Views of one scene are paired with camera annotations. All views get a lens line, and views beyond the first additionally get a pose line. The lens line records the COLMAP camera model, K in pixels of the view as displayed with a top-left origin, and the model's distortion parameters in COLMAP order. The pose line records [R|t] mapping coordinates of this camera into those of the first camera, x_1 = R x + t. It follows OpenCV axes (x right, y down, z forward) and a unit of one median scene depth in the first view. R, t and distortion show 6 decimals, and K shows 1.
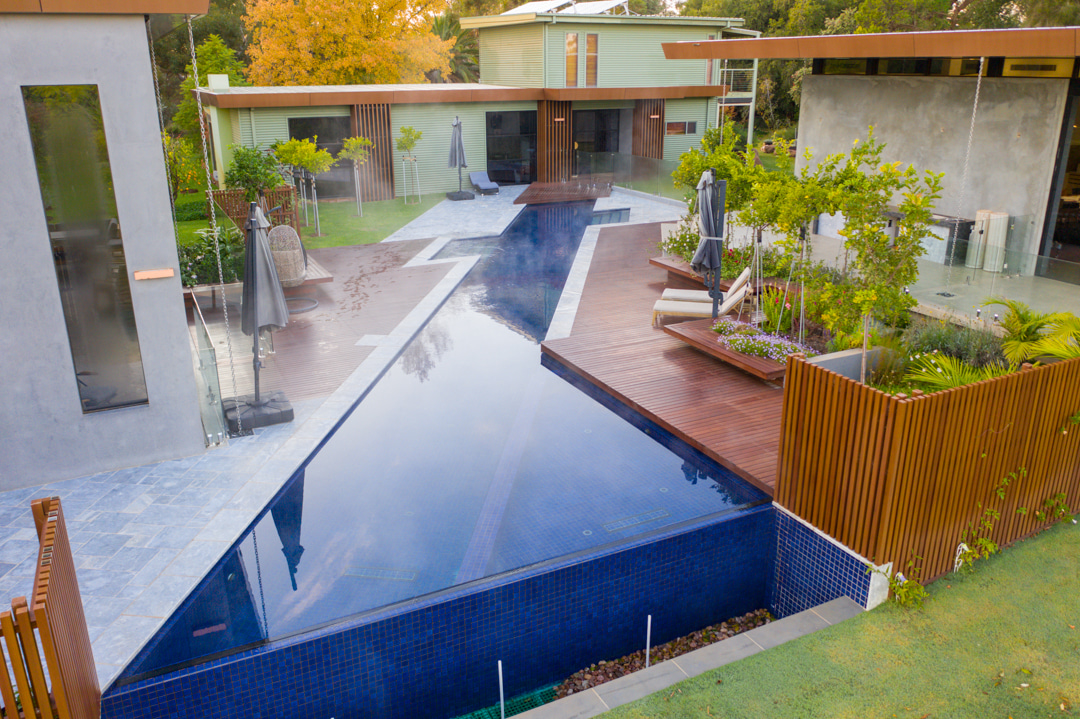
lens RADIAL K [[849.5, 0, 541.8], [0, 849.5, 357.1], [0, 0, 1]] dist [-0.019281, 0.003839]
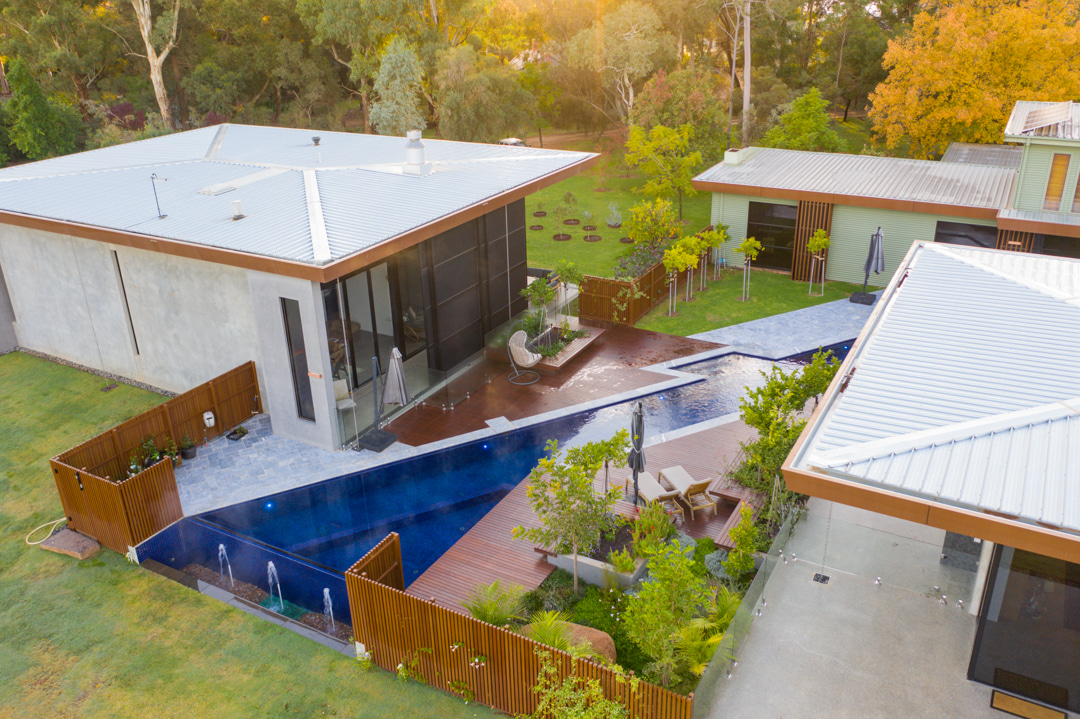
lens RADIAL K [[877.8, 0, 540.8], [0, 877.8, 358.9], [0, 0, 1]] dist [-0.024571, 0.000495]
pose [[0.561806, 0.329634, -0.758759, 1.114680], [-0.248857, 0.942043, 0.224999, -0.544566], [0.788951, 0.062417, 0.611278, 0.000790]]
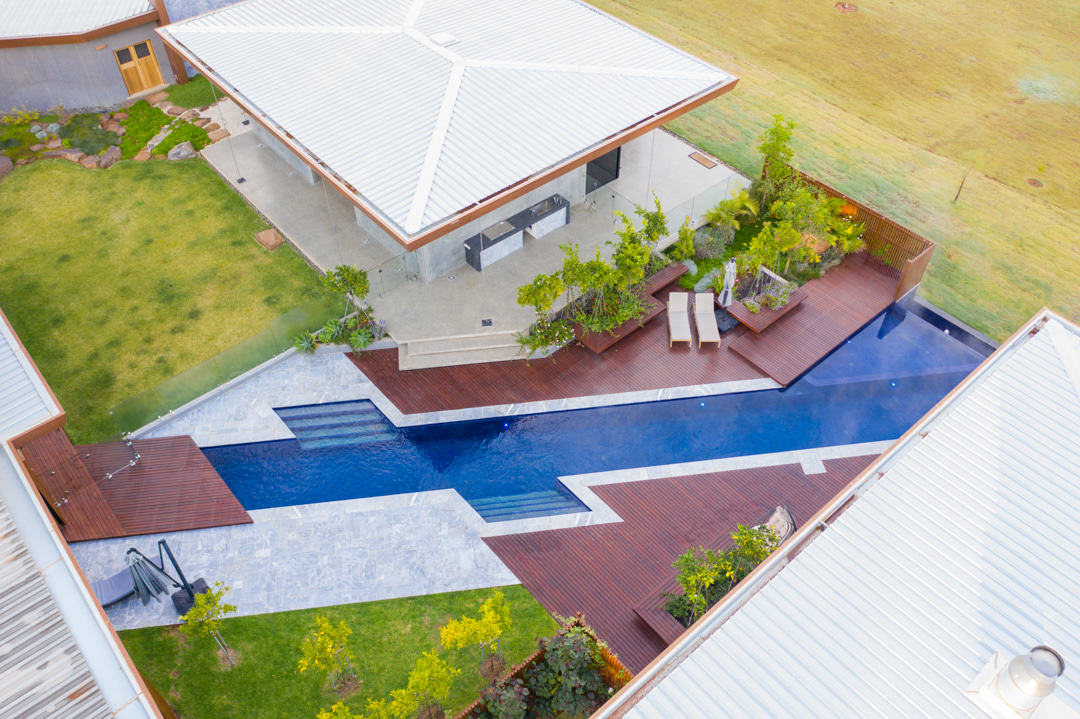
lens RADIAL K [[849.5, 0, 541.8], [0, 849.5, 357.1], [0, 0, 1]] dist [-0.019281, 0.003839]
pose [[-0.245974, -0.703360, 0.666919, -0.988961], [0.316446, 0.592083, 0.741148, -1.481582], [-0.916165, 0.393347, 0.076939, 1.256440]]
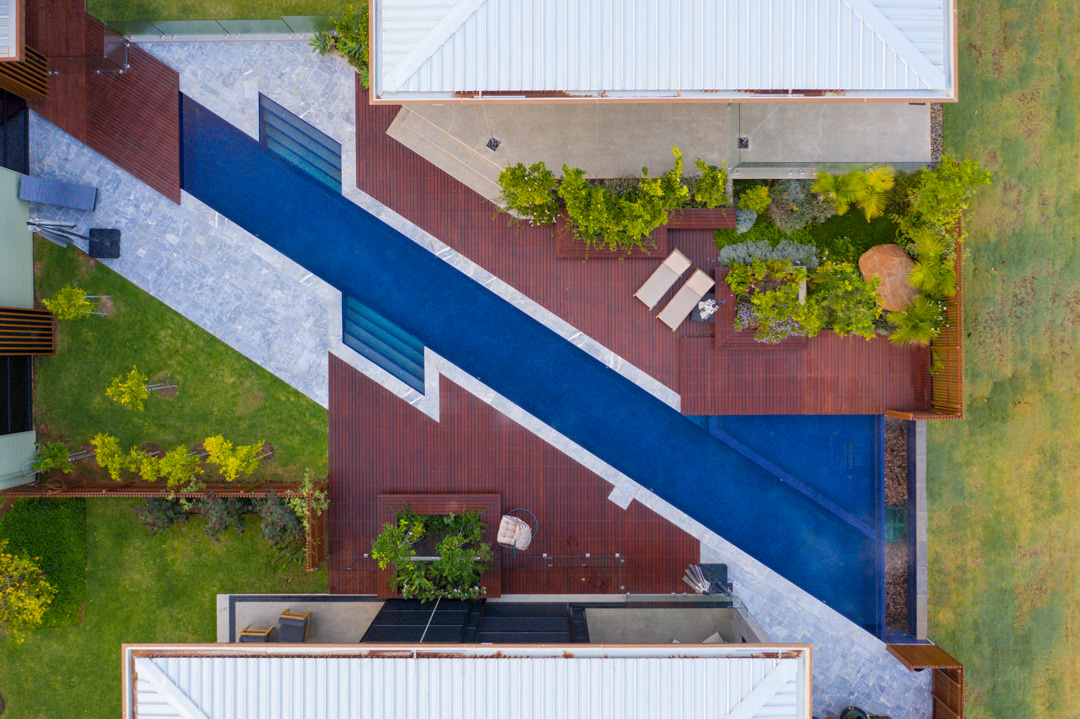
lens RADIAL K [[847.1, 0, 542.1], [0, 847.1, 355.7], [0, 0, 1]] dist [-0.019461, -0.000967]
pose [[0.440165, -0.897899, -0.005709, -0.009187], [0.296120, 0.139155, 0.944960, -1.654535], [-0.847684, -0.417629, 0.327137, 0.700959]]
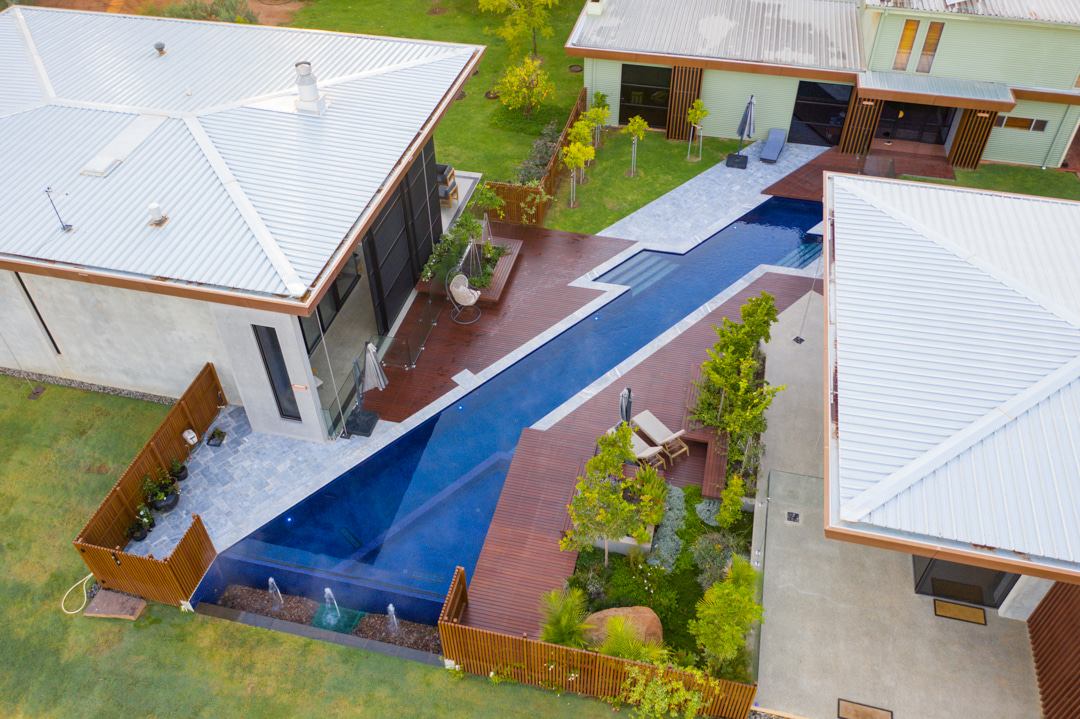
lens RADIAL K [[857.0, 0, 541.0], [0, 857.0, 358.4], [0, 0, 1]] dist [-0.023423, 0.003529]
pose [[0.768107, 0.437676, -0.467387, 0.751723], [-0.203825, 0.859082, 0.469504, -0.932571], [0.607014, -0.265364, 0.749076, -0.246092]]
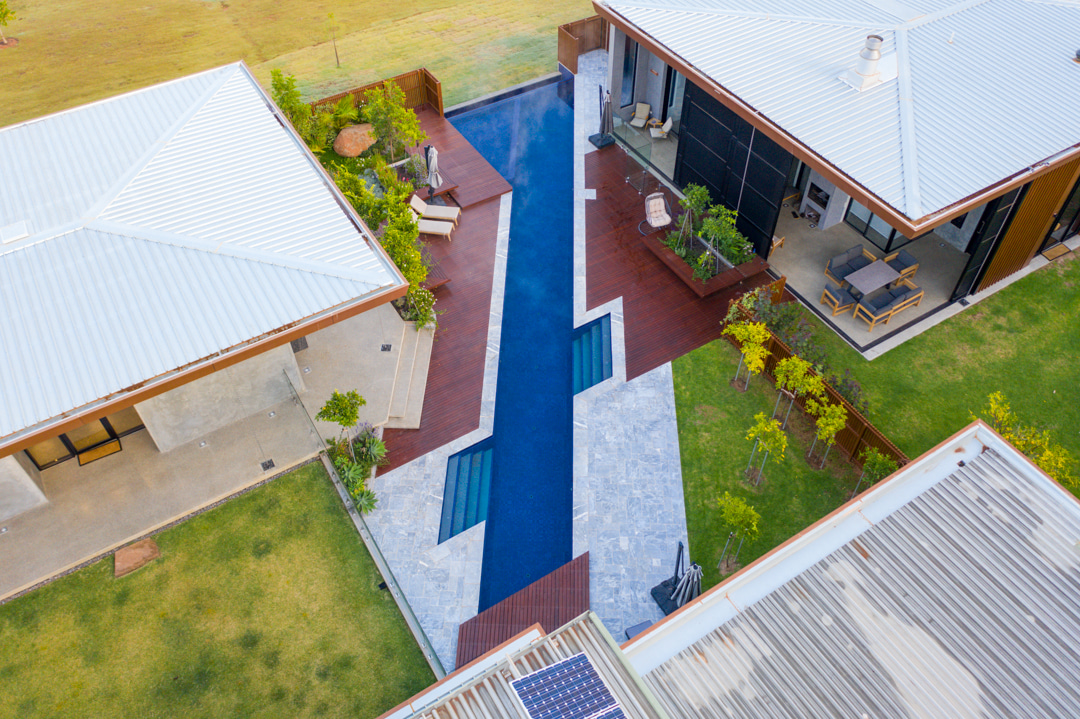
lens RADIAL K [[849.5, 0, 541.8], [0, 849.5, 357.1], [0, 0, 1]] dist [-0.019281, 0.003839]
pose [[-0.996045, 0.070345, -0.054280, 0.073783], [-0.022609, 0.390135, 0.920480, -1.864791], [0.085928, 0.918066, -0.387002, 2.213425]]
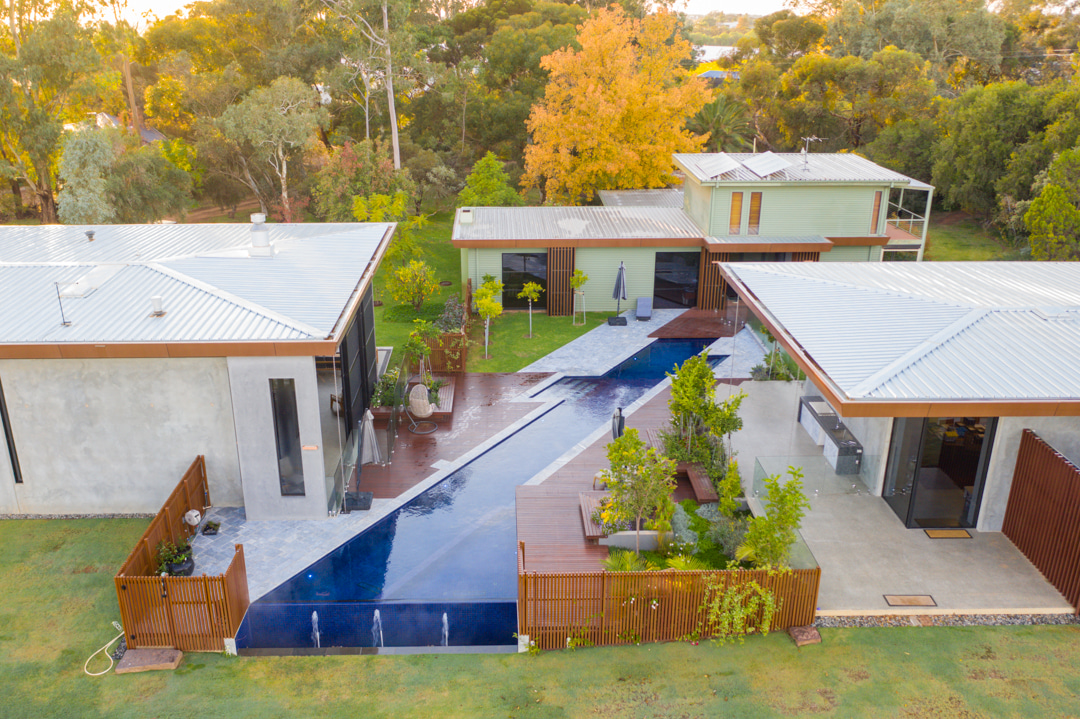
lens RADIAL K [[941.6, 0, 508.2], [0, 941.6, 390.7], [0, 0, 1]] dist [-0.024659, 0.003620]
pose [[0.899234, 0.161242, -0.406669, 0.738931], [-0.140760, 0.986805, 0.080011, -0.361979], [0.414204, -0.014706, 0.910065, -0.806202]]
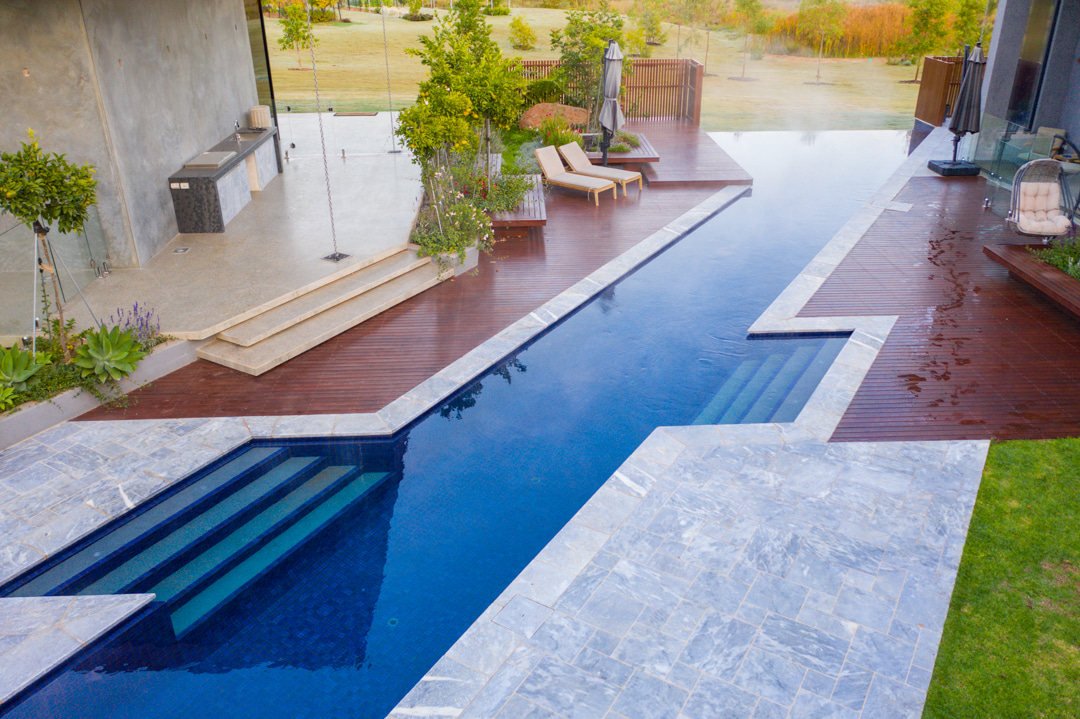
lens RADIAL K [[850.1, 0, 541.7], [0, 850.1, 357.1], [0, 0, 1]] dist [-0.016639, 0.000481]
pose [[-0.910187, -0.173091, 0.376297, -0.223782], [0.144112, 0.719394, 0.679488, -0.694465], [-0.388319, 0.672690, -0.629838, 1.999162]]
